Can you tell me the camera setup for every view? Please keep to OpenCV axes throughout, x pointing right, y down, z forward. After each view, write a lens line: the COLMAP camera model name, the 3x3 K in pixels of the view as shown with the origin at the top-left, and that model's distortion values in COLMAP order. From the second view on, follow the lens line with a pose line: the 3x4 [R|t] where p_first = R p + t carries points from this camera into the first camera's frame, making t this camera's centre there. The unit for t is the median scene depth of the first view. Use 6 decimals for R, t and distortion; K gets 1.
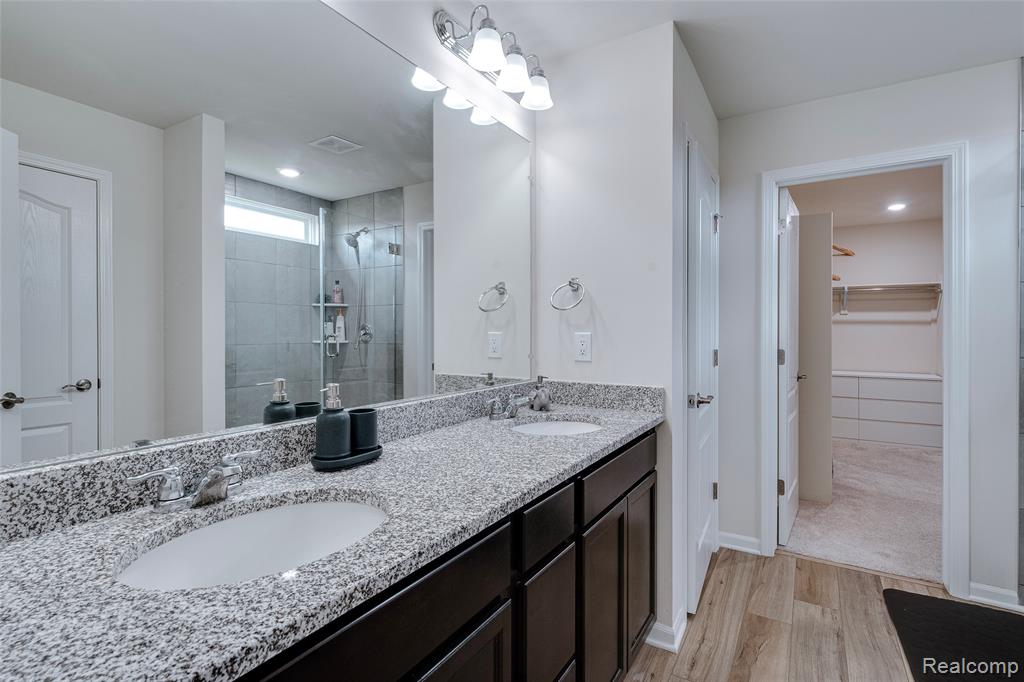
lens RADIAL K [[467.1, 0, 512.8], [0, 467.1, 333.6], [0, 0, 1]] dist [-0.003649, 0.000060]
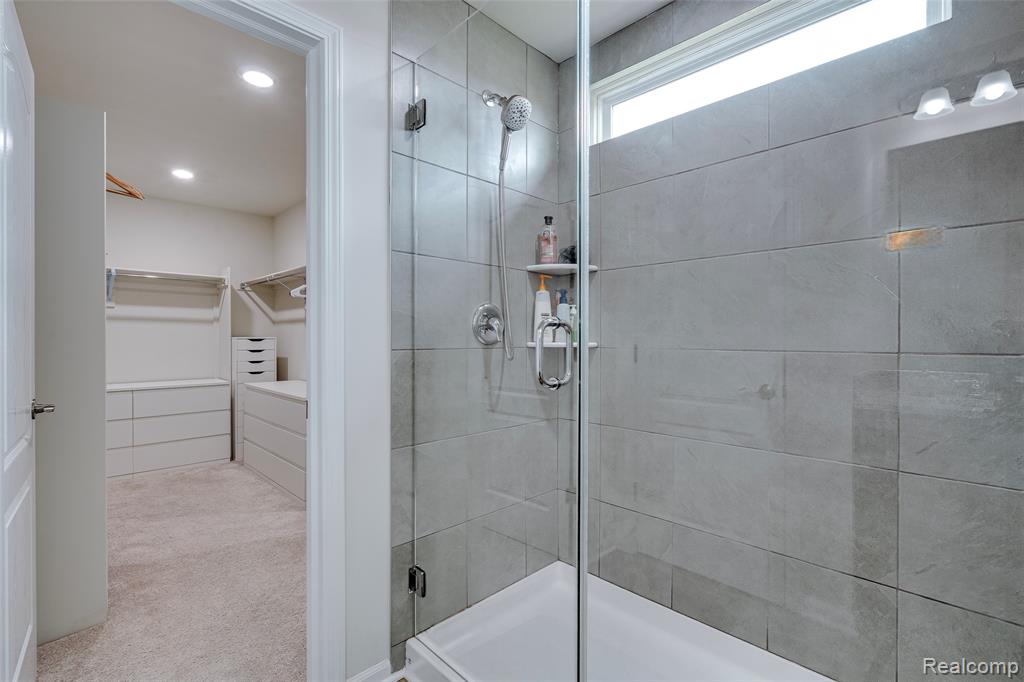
lens RADIAL K [[467.1, 0, 512.5], [0, 467.1, 337.5], [0, 0, 1]] dist [-0.003649, 0.000060]
pose [[0.220051, 0.001089, 0.975488, 0.197991], [0.005611, 0.999981, -0.002382, 0.018466], [-0.975472, 0.005998, 0.220041, 0.324466]]
